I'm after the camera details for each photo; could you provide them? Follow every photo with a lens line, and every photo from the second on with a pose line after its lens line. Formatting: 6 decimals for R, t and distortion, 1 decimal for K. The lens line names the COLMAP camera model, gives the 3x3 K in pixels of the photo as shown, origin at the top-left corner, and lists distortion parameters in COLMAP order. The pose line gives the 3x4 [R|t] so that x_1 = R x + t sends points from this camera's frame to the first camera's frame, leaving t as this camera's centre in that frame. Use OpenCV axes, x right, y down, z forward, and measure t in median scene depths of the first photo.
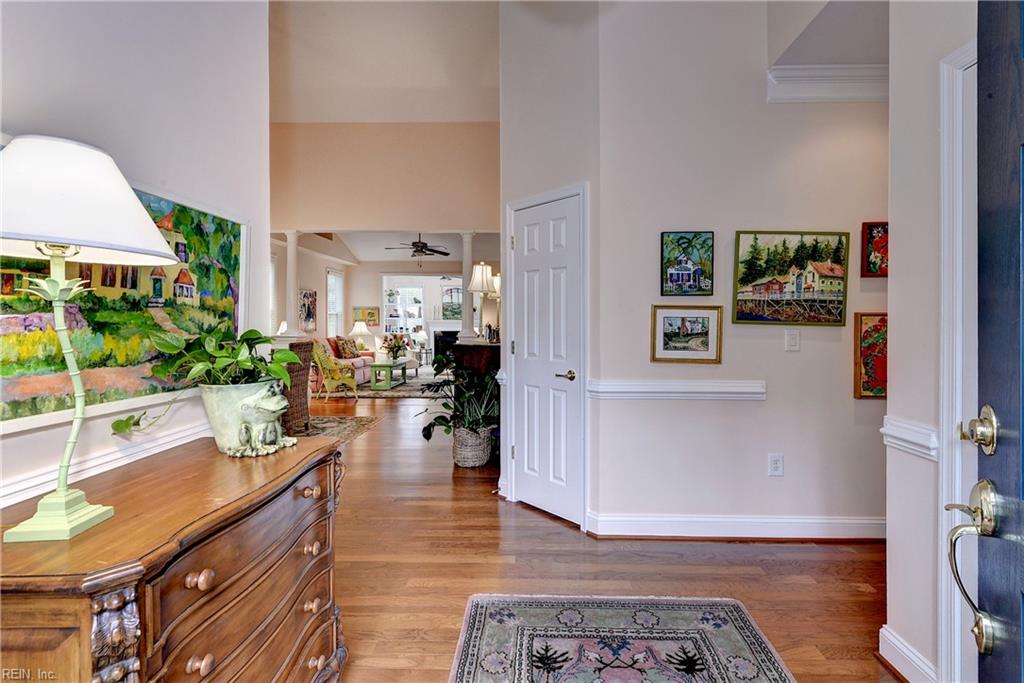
lens RADIAL K [[477.5, 0, 514.5], [0, 477.5, 336.0], [0, 0, 1]] dist [0.016173, -0.010304]
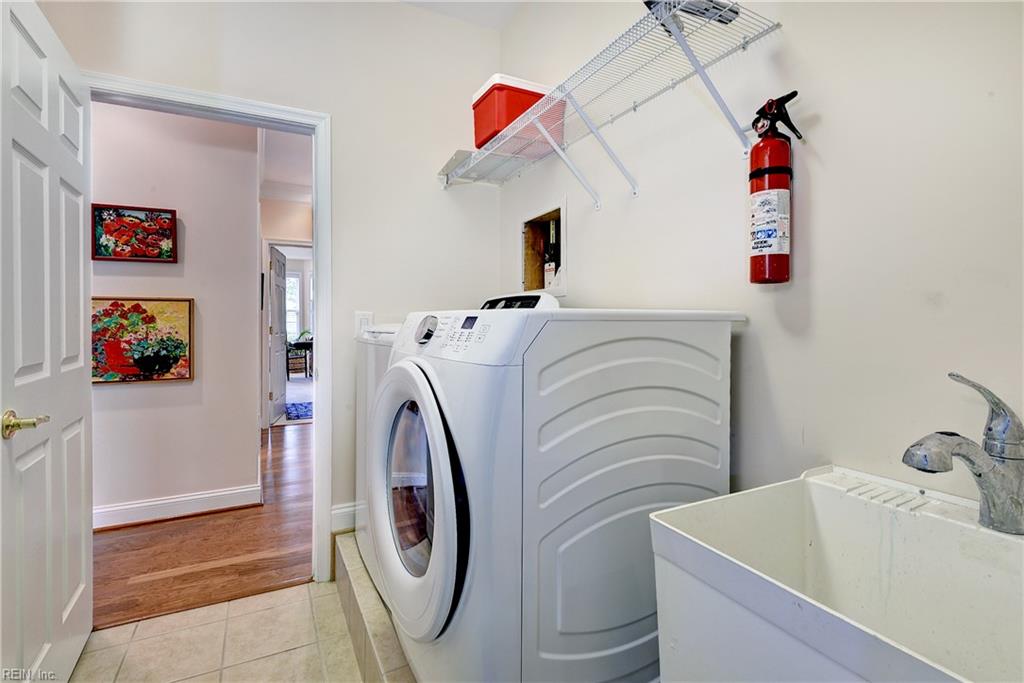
lens RADIAL K [[477.5, 0, 512.4], [0, 477.5, 332.4], [0, 0, 1]] dist [0.016173, -0.010304]
pose [[0.876572, -0.009732, 0.481173, 0.782420], [0.008342, 0.999953, 0.005027, 0.020397], [-0.481199, -0.000393, 0.876611, -0.201887]]
